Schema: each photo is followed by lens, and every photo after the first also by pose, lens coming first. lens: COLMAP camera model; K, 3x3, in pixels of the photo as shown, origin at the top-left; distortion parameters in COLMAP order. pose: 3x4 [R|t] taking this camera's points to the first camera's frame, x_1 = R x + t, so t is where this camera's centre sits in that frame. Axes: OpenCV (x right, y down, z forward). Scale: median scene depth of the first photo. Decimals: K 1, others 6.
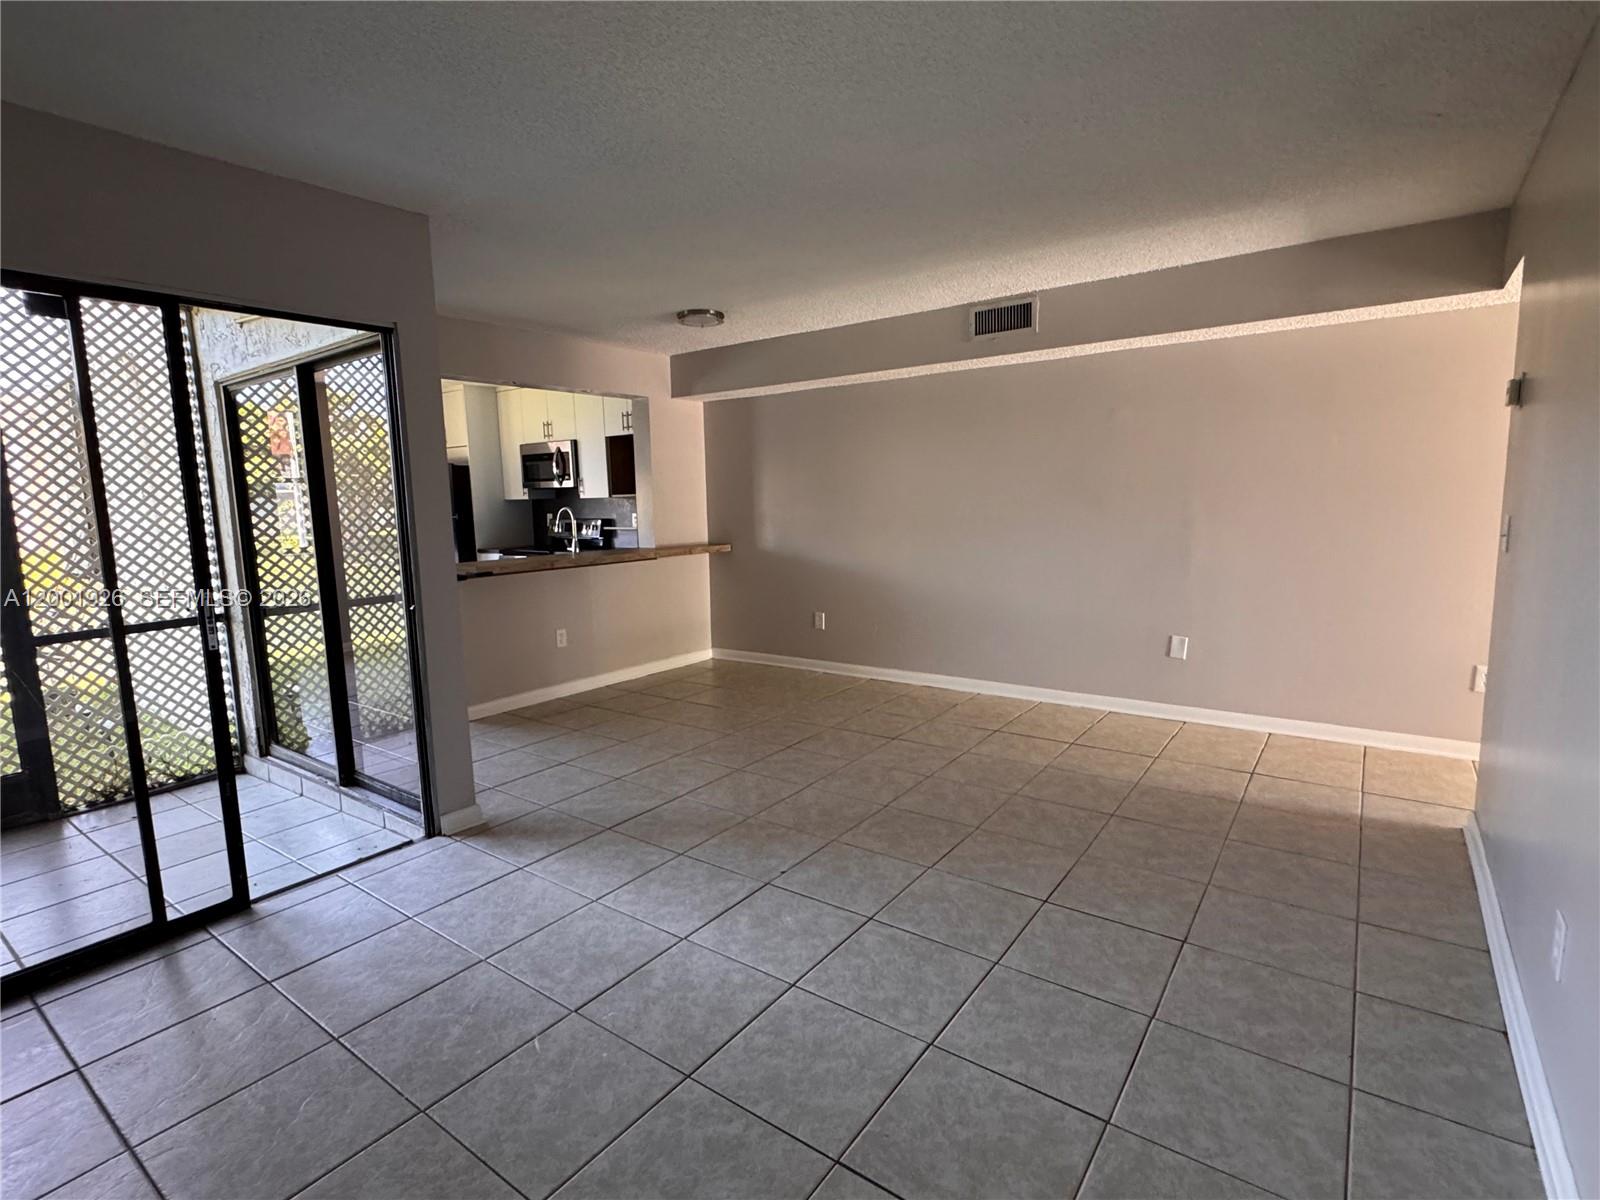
lens RADIAL K [[786.2, 0, 796.2], [0, 786.2, 601.6], [0, 0, 1]] dist [-0.003291, 0.001427]
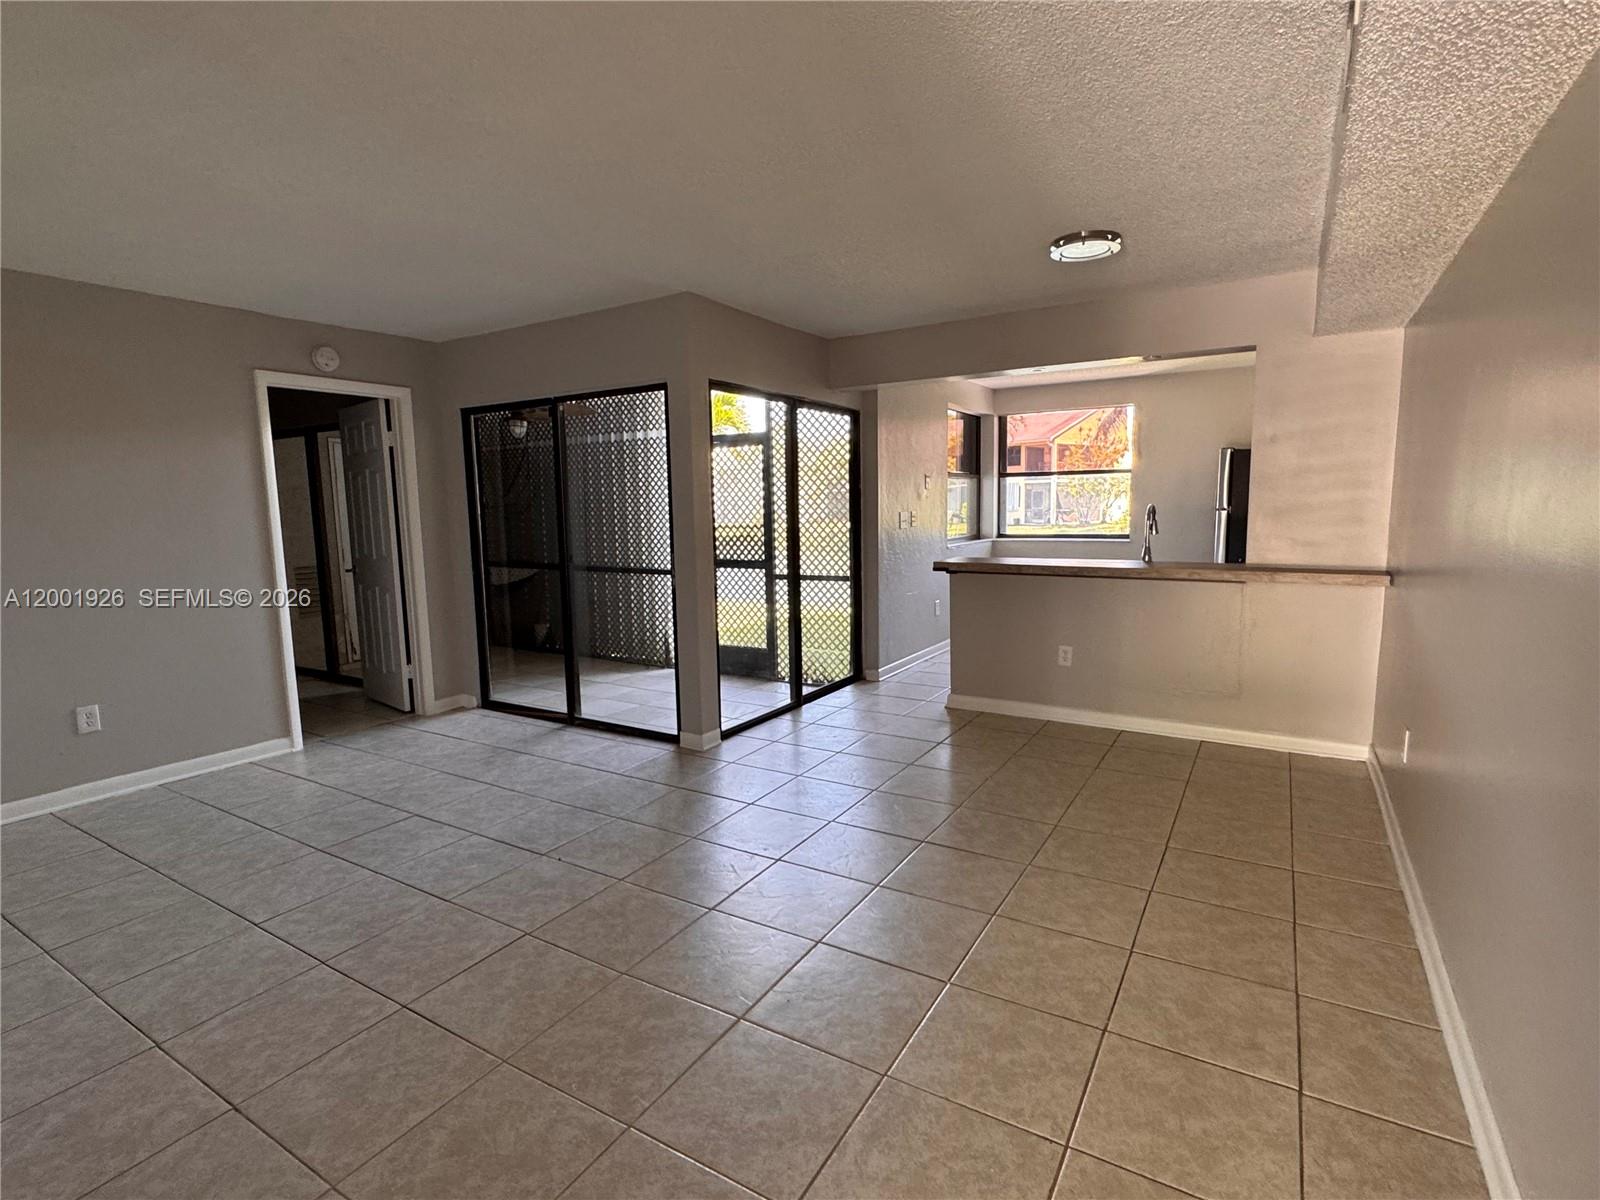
lens RADIAL K [[786.2, 0, 793.3], [0, 786.2, 599.9], [0, 0, 1]] dist [-0.003291, 0.001427]
pose [[0.079000, 0.145609, -0.986183, 0.883887], [-0.115512, 0.983948, 0.136026, -0.164180], [0.990160, 0.103170, 0.094551, 1.022779]]
